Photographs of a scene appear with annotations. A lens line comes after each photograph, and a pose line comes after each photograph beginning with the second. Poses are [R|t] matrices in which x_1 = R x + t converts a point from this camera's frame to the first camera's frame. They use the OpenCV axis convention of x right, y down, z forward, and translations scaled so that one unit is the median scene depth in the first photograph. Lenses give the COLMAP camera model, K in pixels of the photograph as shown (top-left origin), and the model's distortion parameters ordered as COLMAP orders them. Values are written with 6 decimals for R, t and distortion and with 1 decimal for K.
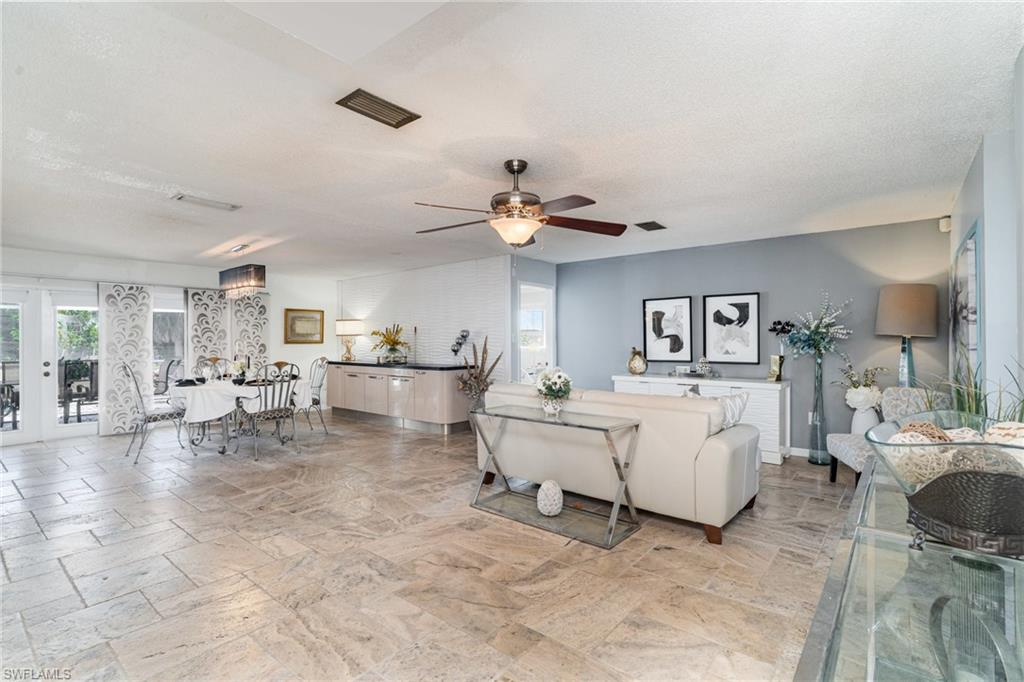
lens RADIAL K [[483.6, 0, 511.1], [0, 483.6, 336.6], [0, 0, 1]] dist [-0.002306, 0.001041]
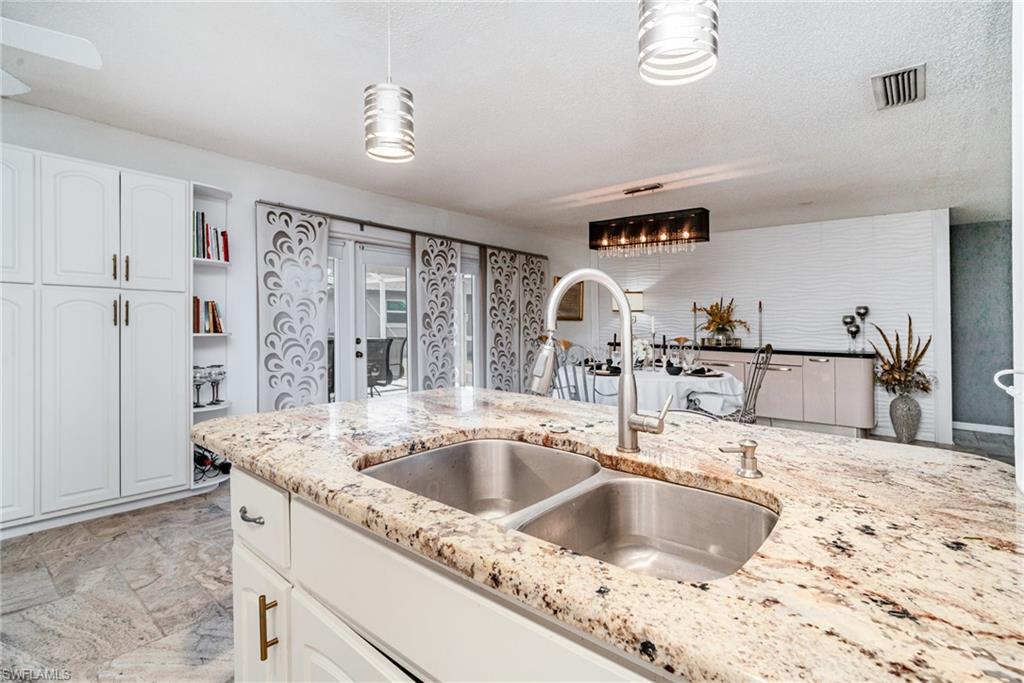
lens RADIAL K [[483.6, 0, 512.1], [0, 483.6, 331.1], [0, 0, 1]] dist [-0.002306, 0.001041]
pose [[0.999819, 0.017461, 0.007574, -0.669603], [-0.017631, 0.999582, 0.022901, 0.018636], [-0.007171, -0.023030, 0.999709, 0.231798]]
